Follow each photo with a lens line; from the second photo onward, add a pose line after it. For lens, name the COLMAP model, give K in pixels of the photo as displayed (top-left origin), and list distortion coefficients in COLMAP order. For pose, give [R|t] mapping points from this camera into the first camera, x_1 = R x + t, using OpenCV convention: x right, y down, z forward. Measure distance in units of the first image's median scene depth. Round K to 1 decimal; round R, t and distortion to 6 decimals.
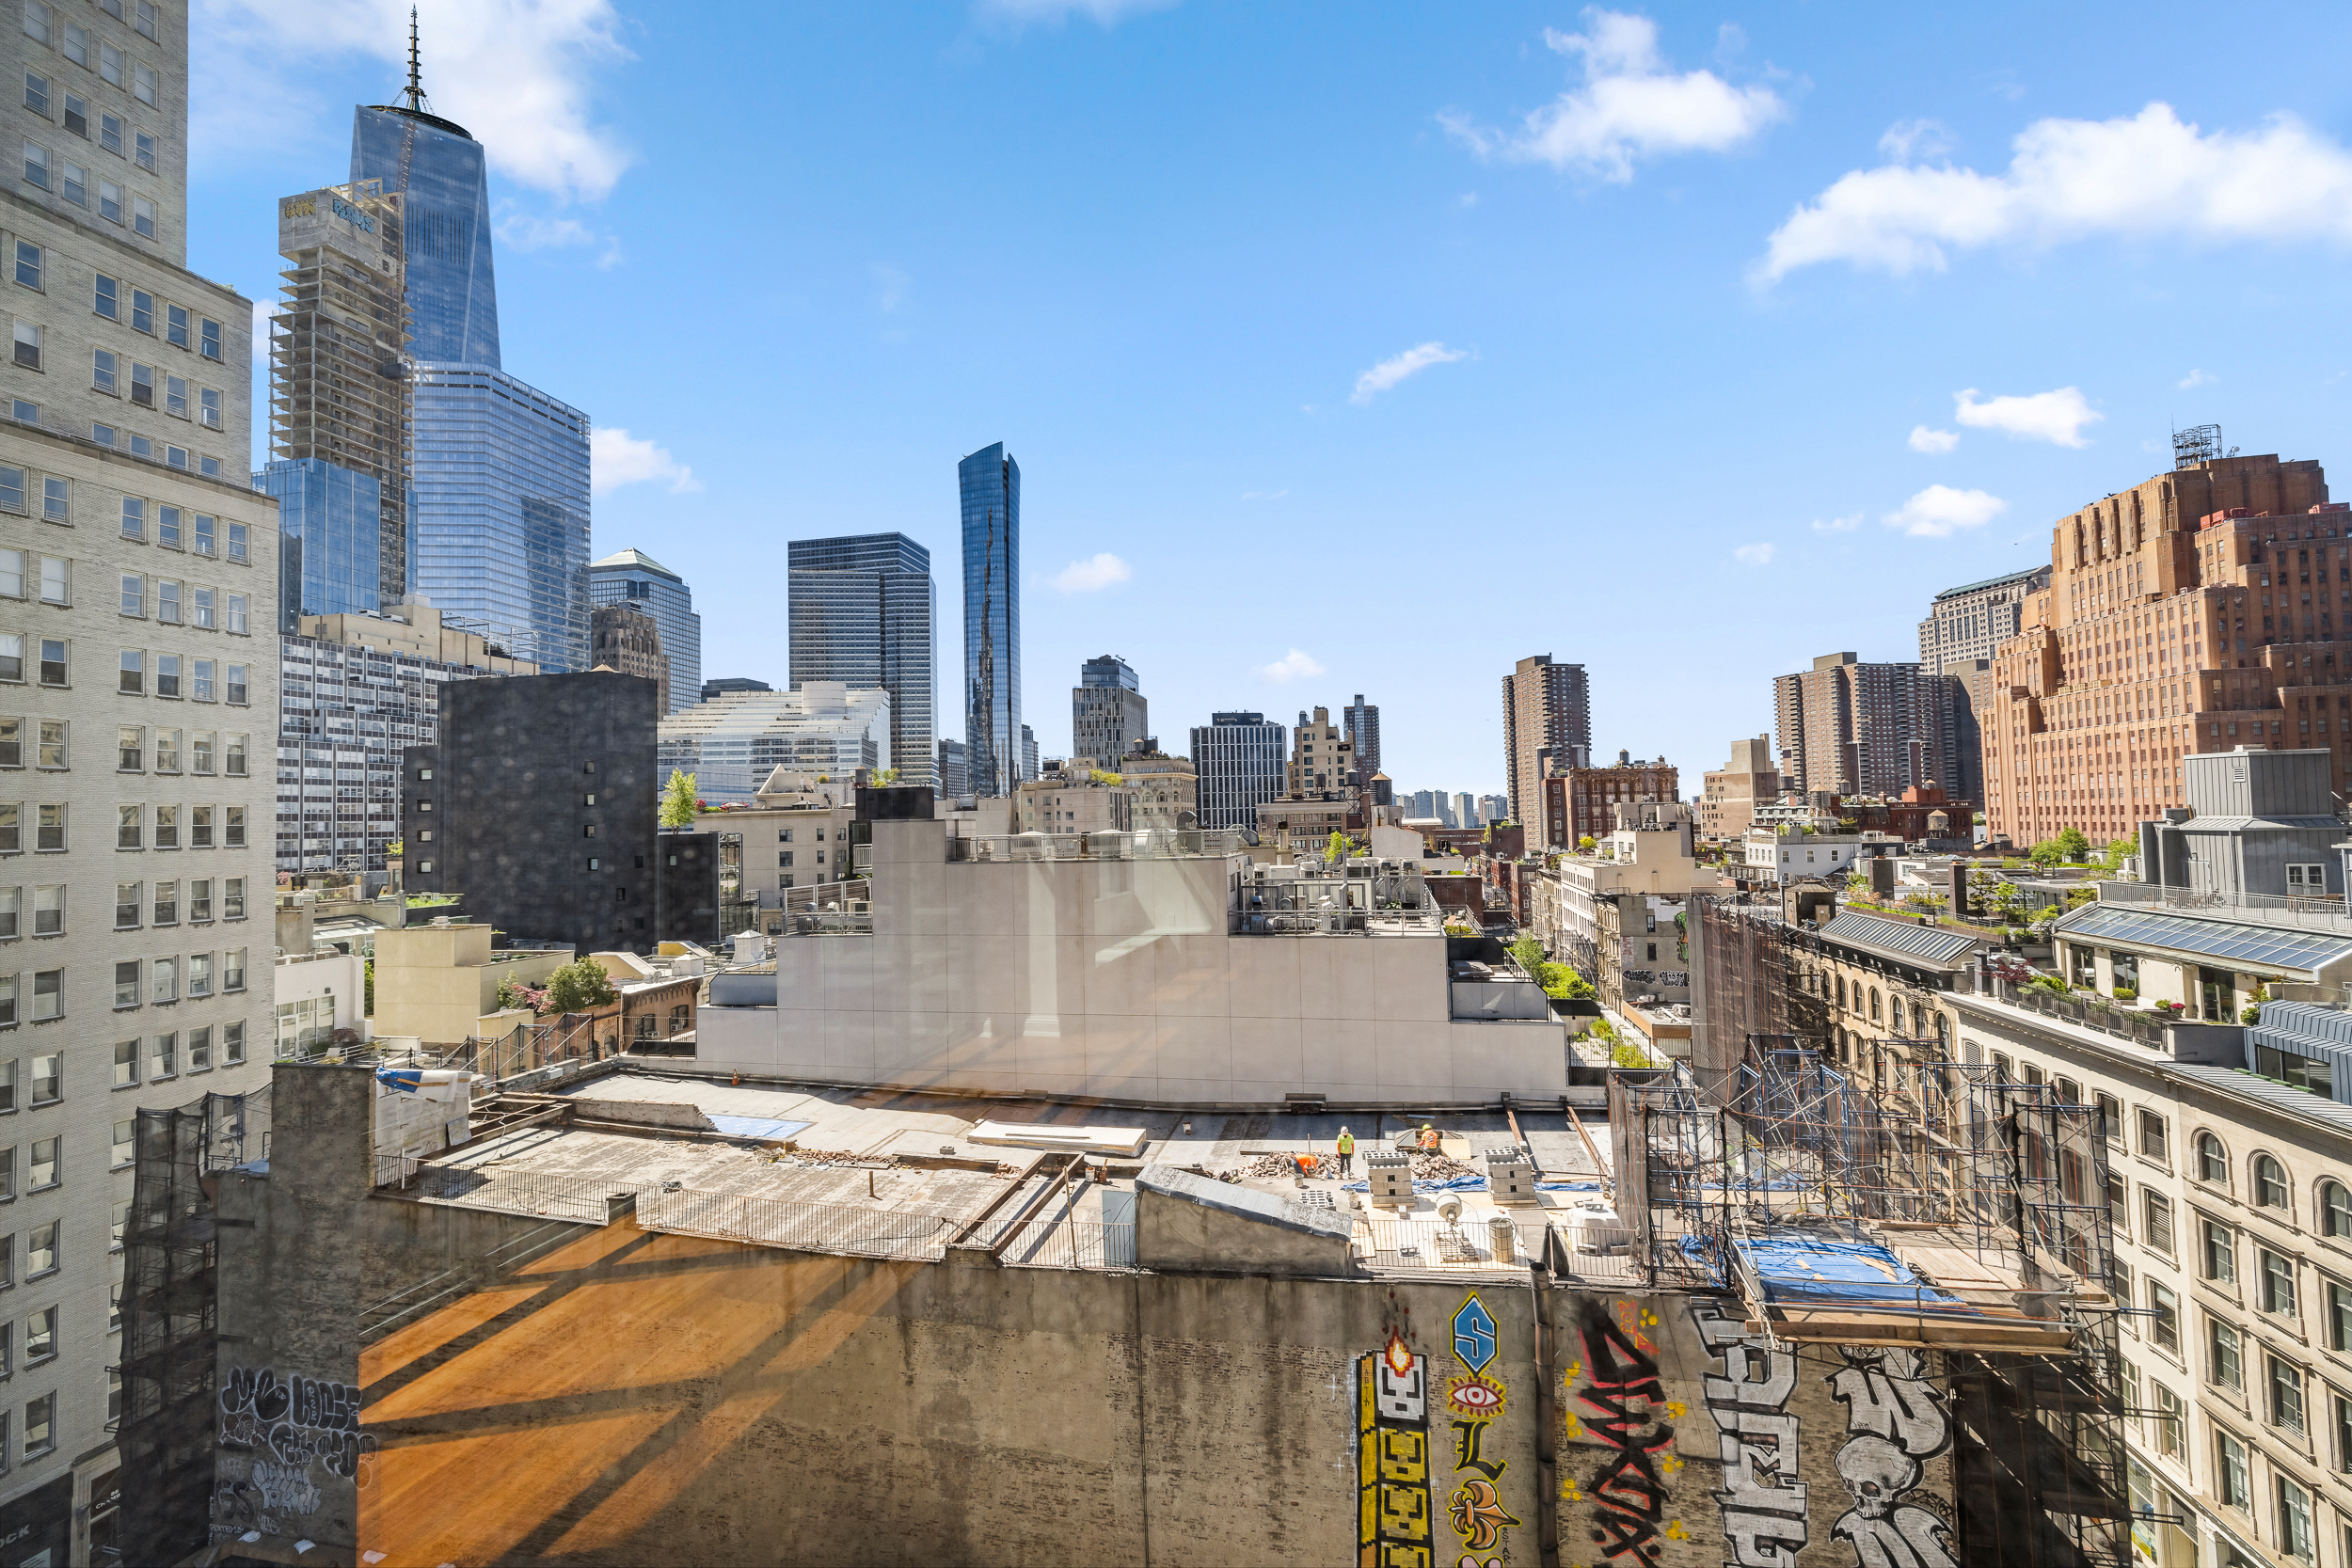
lens RADIAL K [[993.0, 0, 1167.2], [0, 993.0, 773.1], [0, 0, 1]] dist [0.000502, 0.001519]
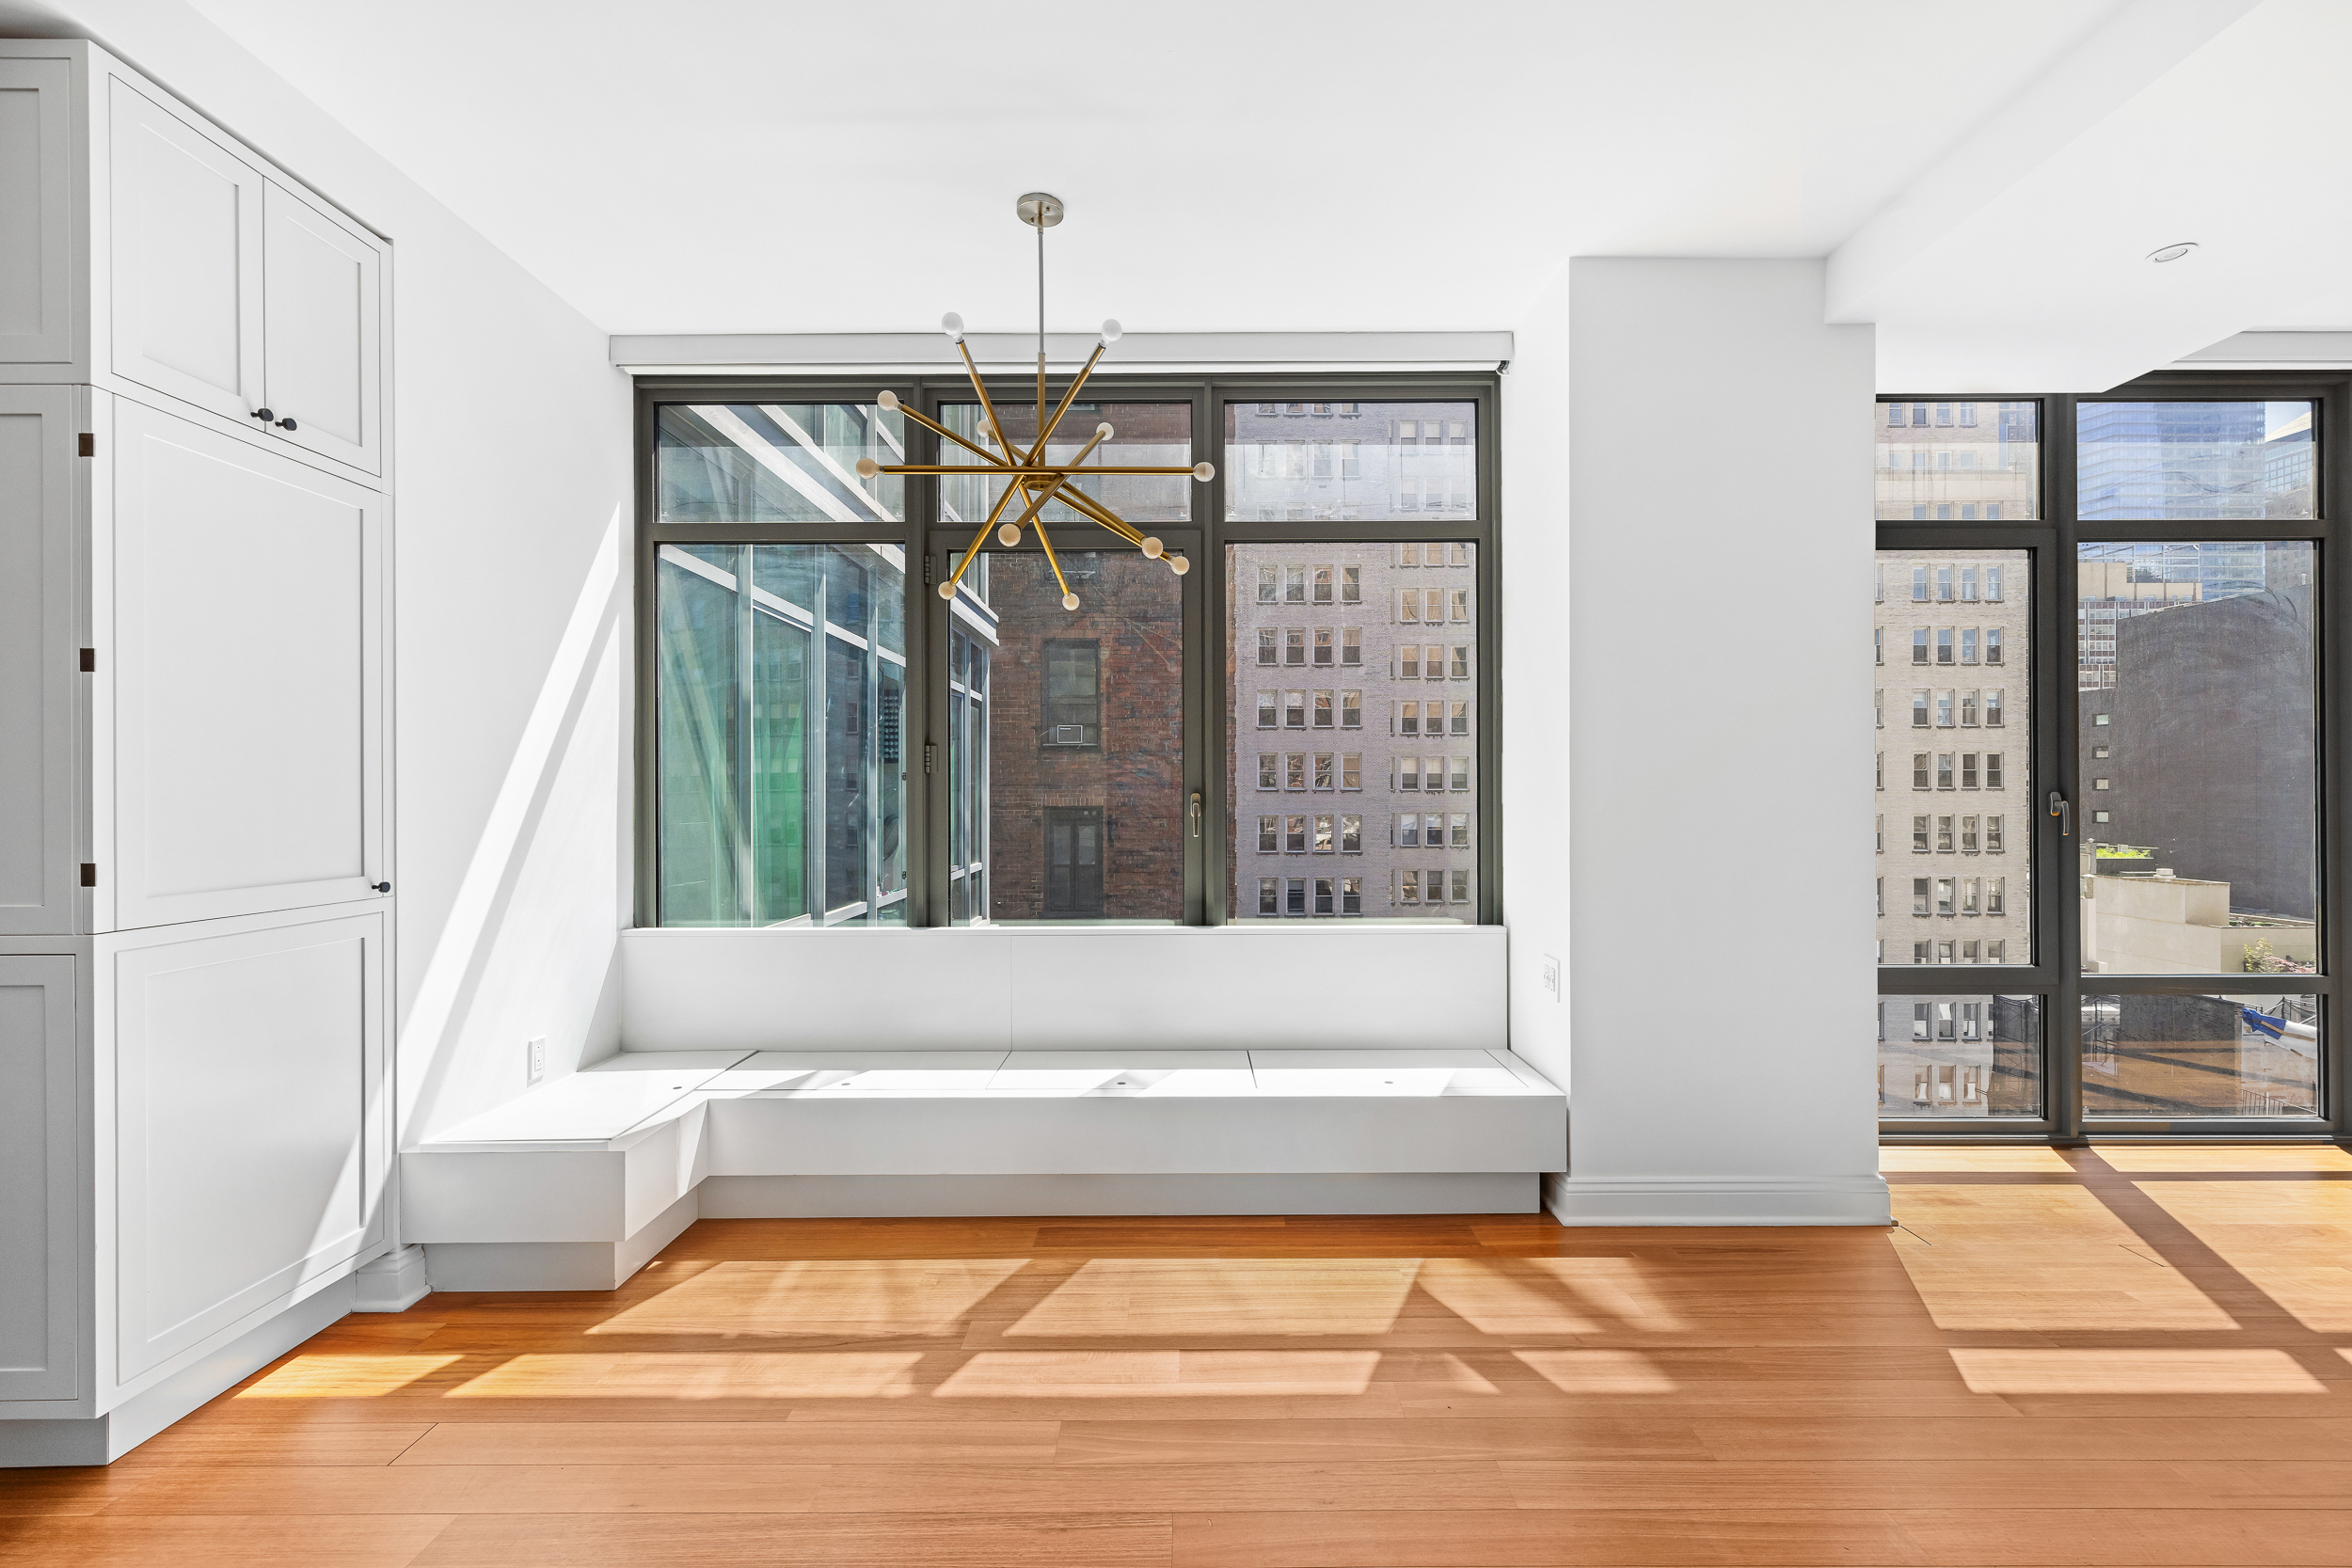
lens RADIAL K [[993.0, 0, 1198.9], [0, 993.0, 789.4], [0, 0, 1]] dist [0.000502, 0.001519]
pose [[0.225162, 0.020411, -0.974107, -0.027704], [0.045293, 0.998480, 0.031391, -0.002444], [0.973268, -0.051189, 0.223896, -0.144642]]
